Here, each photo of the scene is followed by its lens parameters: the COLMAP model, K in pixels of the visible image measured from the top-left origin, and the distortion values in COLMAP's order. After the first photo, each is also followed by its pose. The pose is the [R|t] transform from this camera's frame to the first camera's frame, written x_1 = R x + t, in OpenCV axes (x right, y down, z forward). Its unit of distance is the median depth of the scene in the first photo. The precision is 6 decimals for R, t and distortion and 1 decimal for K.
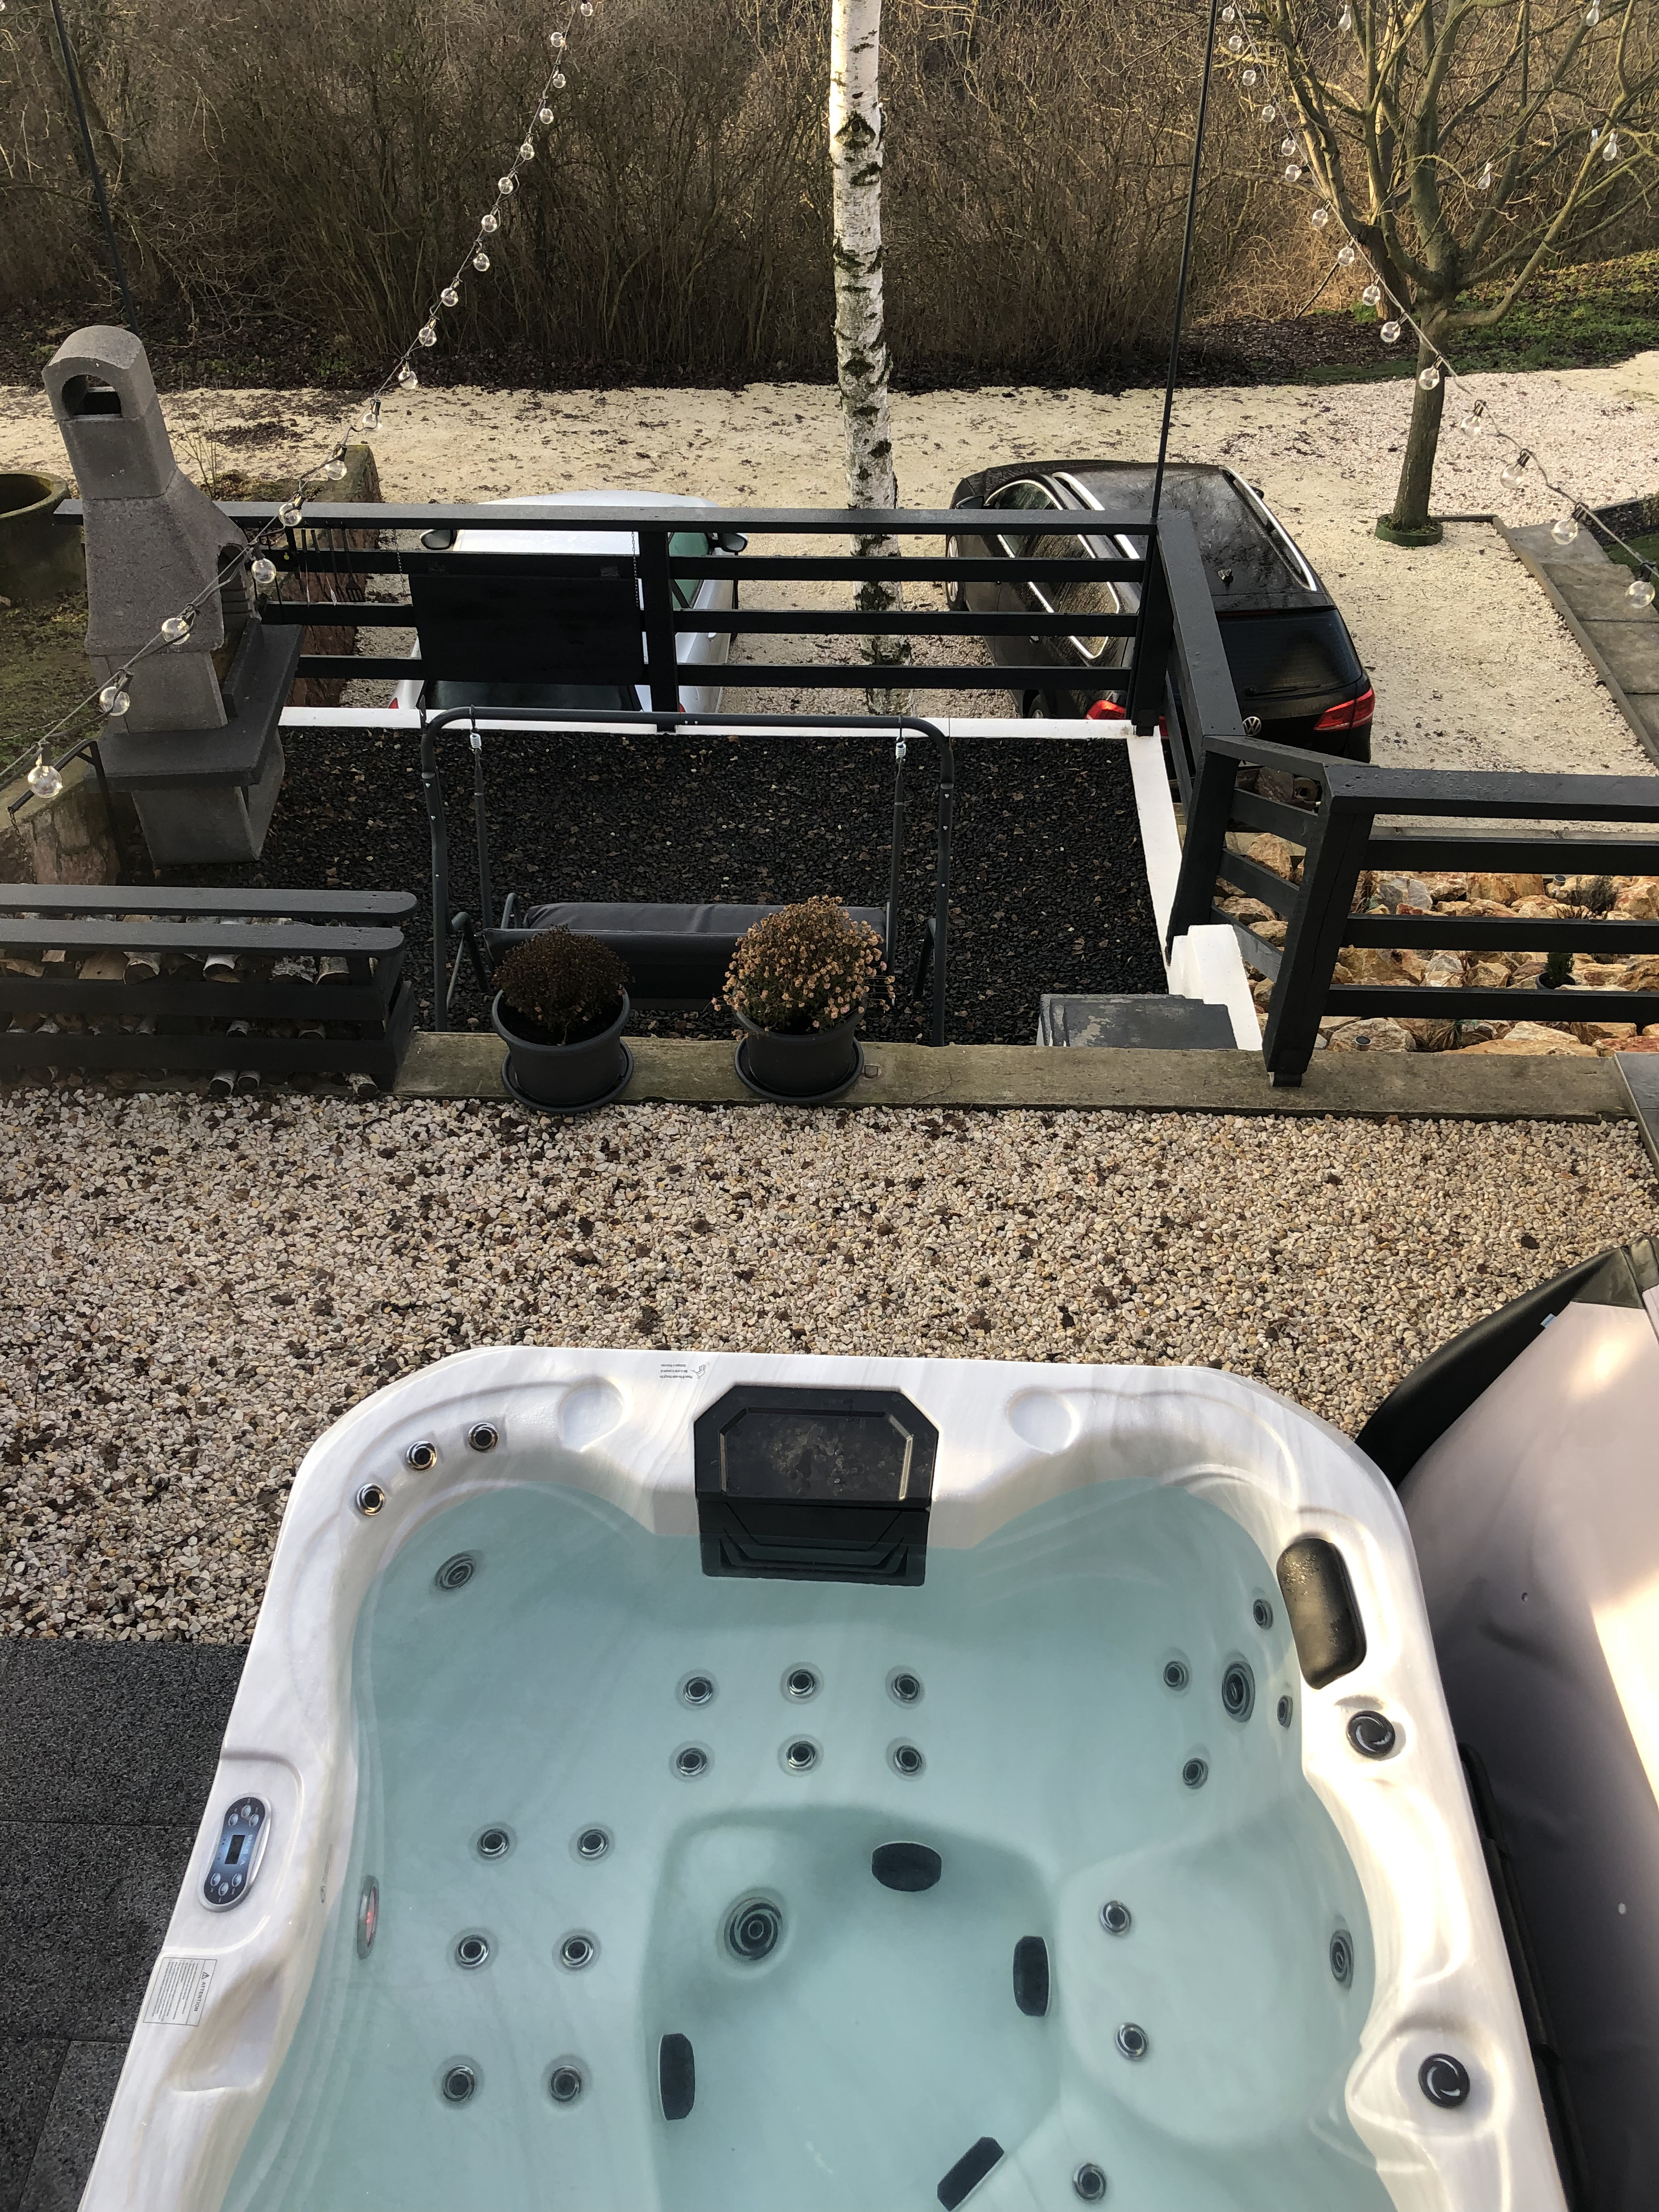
lens RADIAL K [[1746.5, 0, 829.5], [0, 1746.5, 1106.0], [0, 0, 1]] dist [-0.078443, 0.003638]
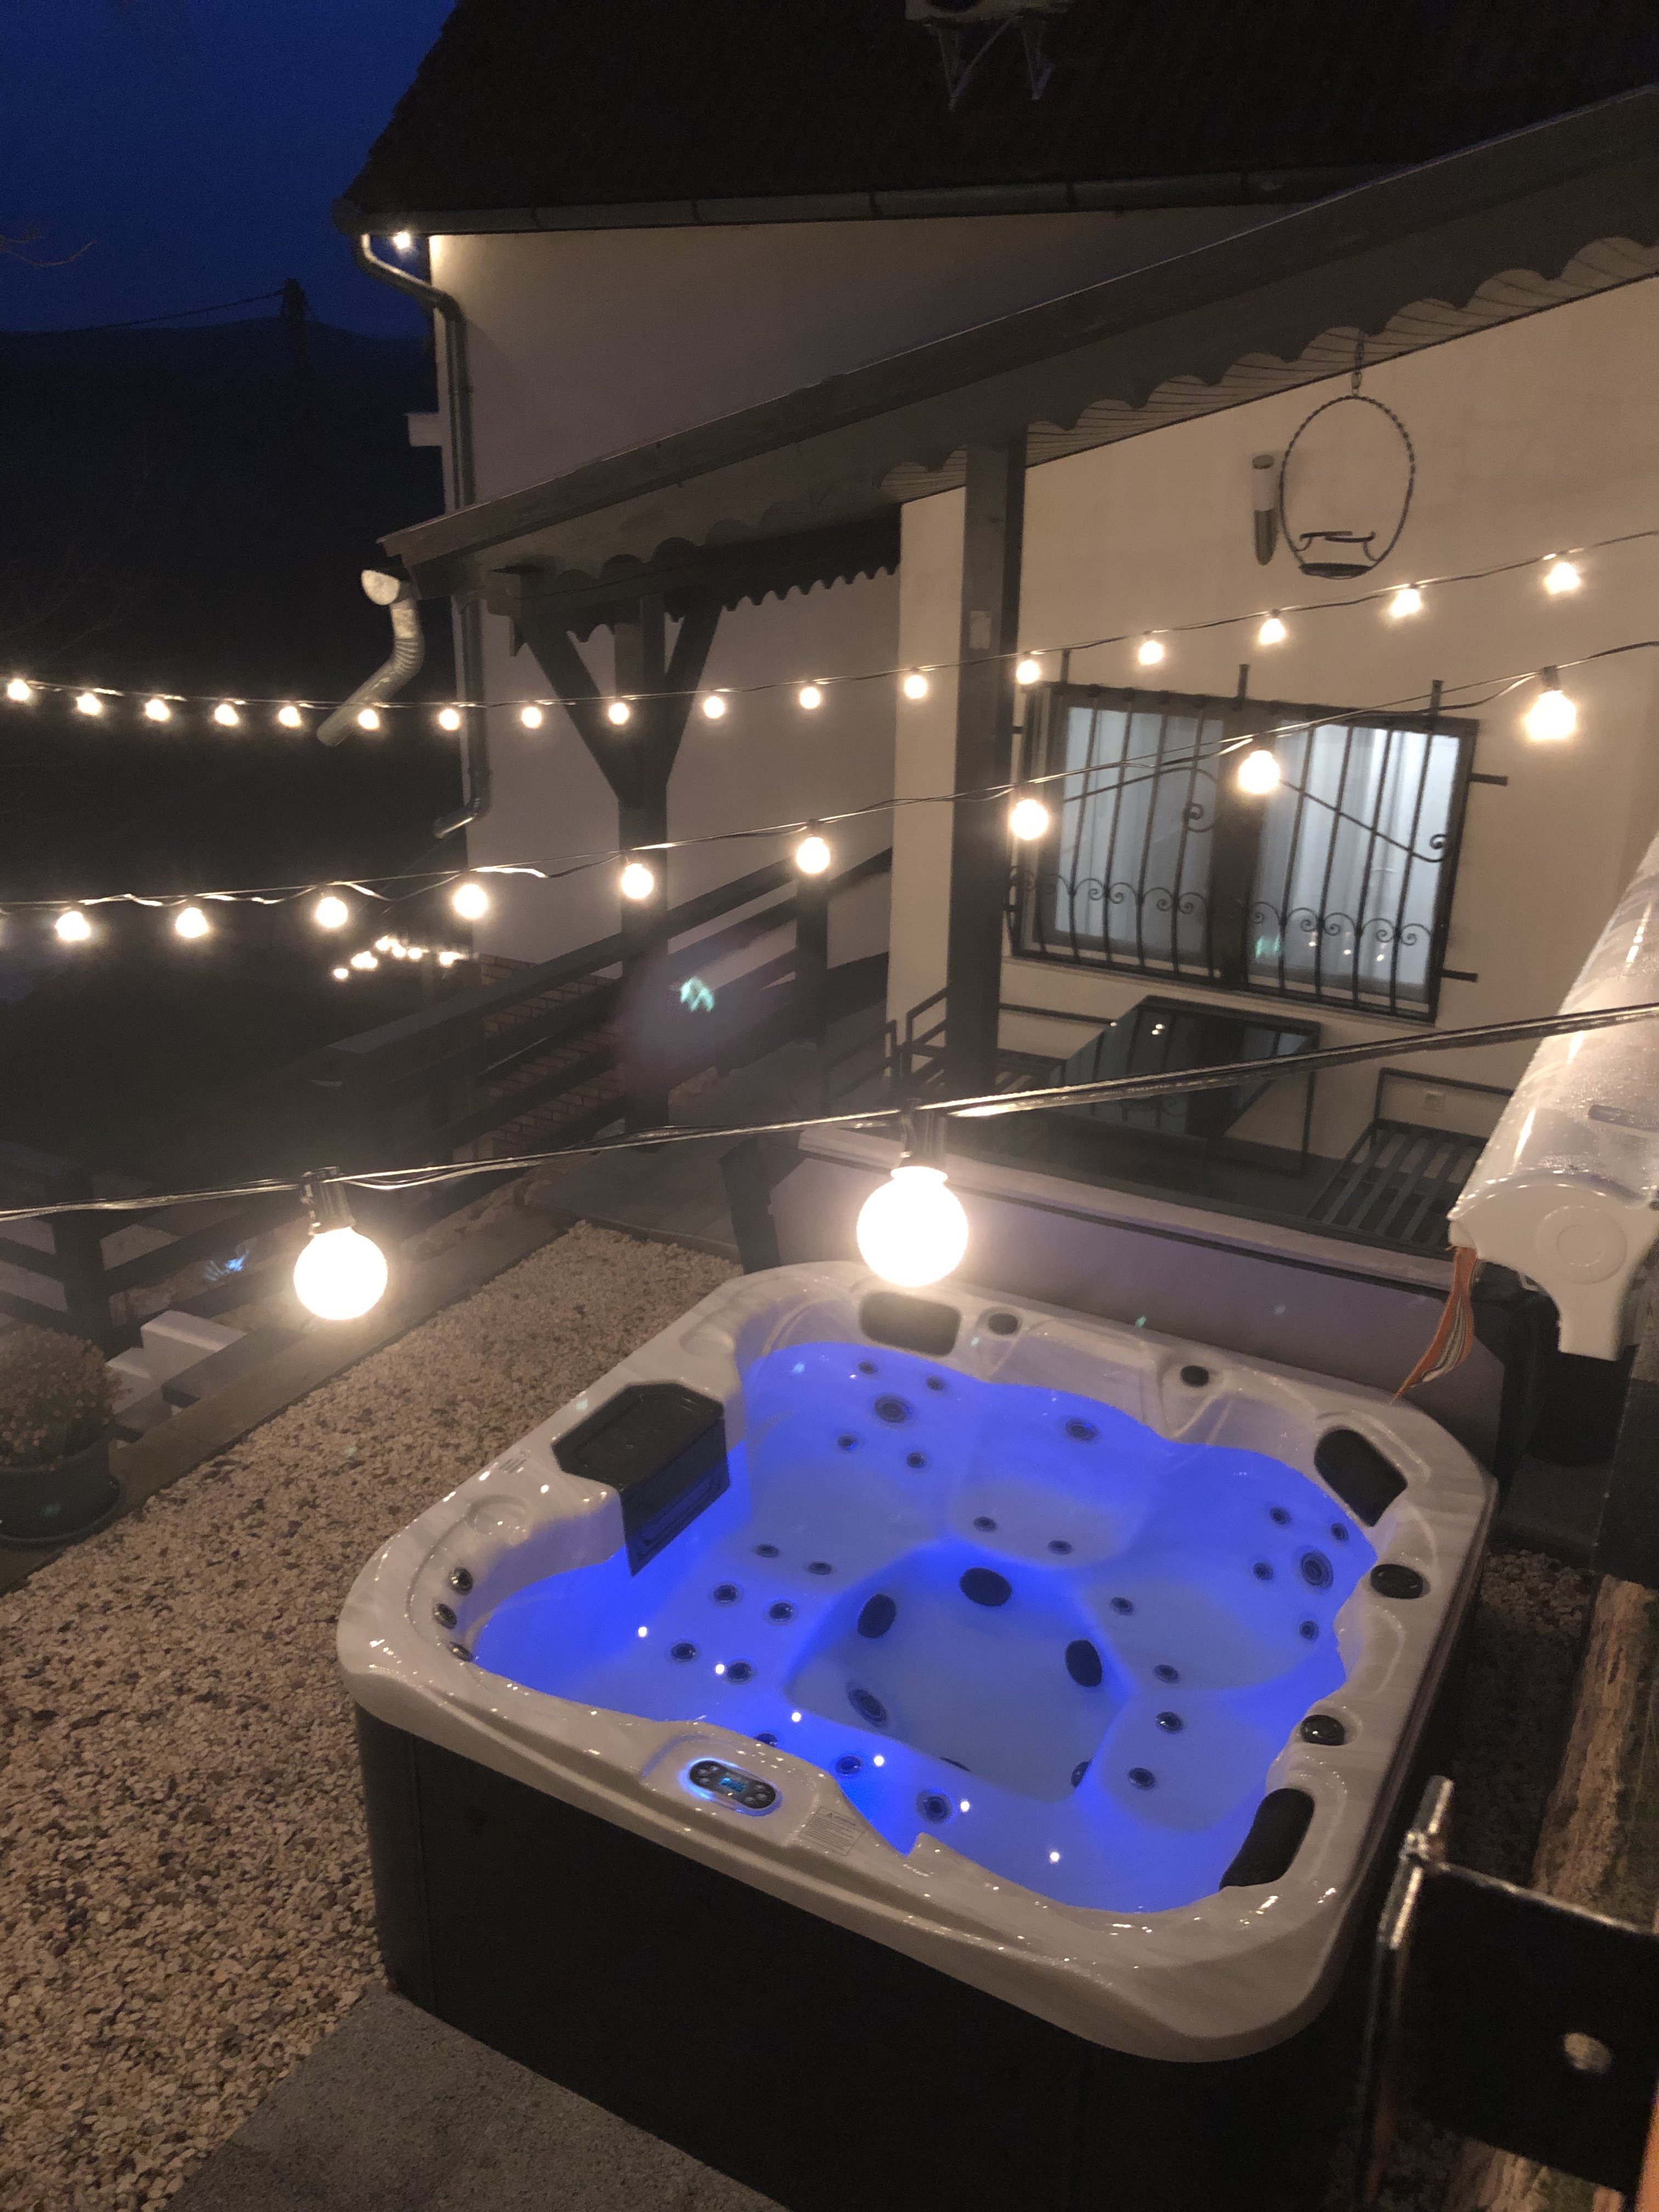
lens RADIAL K [[1746.5, 0, 829.5], [0, 1746.5, 1106.0], [0, 0, 1]] dist [-0.078443, 0.003638]
pose [[0.443963, -0.334788, 0.831152, -0.945080], [0.594264, 0.804244, 0.006520, 0.076525], [-0.670632, 0.491029, 0.556007, 0.050336]]
